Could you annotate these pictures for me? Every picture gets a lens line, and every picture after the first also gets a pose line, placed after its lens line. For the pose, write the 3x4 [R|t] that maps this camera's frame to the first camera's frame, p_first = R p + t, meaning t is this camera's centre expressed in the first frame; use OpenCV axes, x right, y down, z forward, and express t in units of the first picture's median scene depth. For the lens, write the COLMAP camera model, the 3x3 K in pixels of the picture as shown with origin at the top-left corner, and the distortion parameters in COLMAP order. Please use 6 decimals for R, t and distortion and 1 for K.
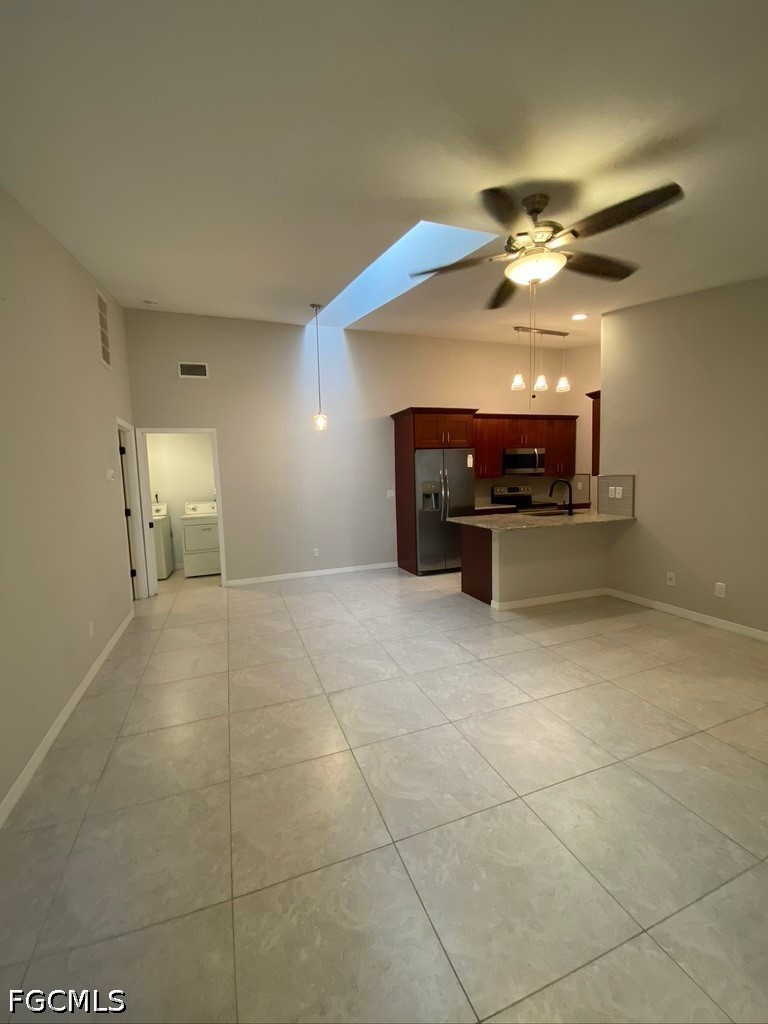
lens RADIAL K [[415.0, 0, 377.3], [0, 415.0, 519.3], [0, 0, 1]] dist [0.020414, -0.021936]
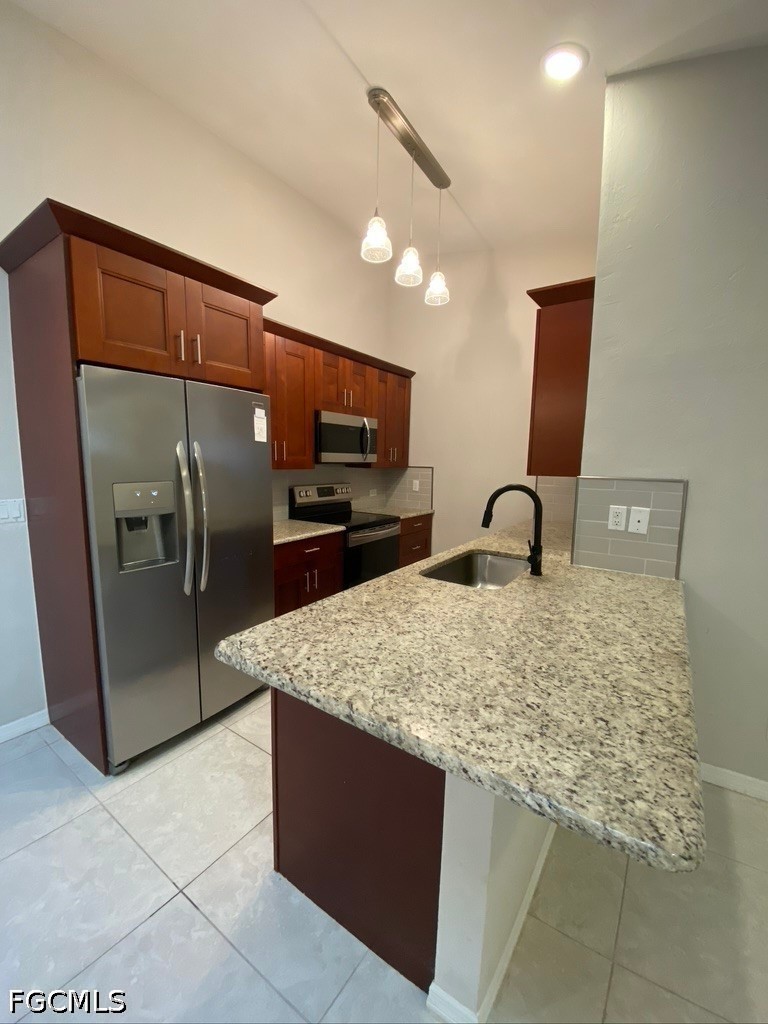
lens RADIAL K [[415.0, 0, 377.3], [0, 415.0, 519.3], [0, 0, 1]] dist [0.020414, -0.021936]
pose [[0.823444, -0.036436, 0.566226, 0.082300], [0.016788, 0.999064, 0.039873, -0.060530], [-0.567149, -0.023328, 0.823285, 0.561570]]
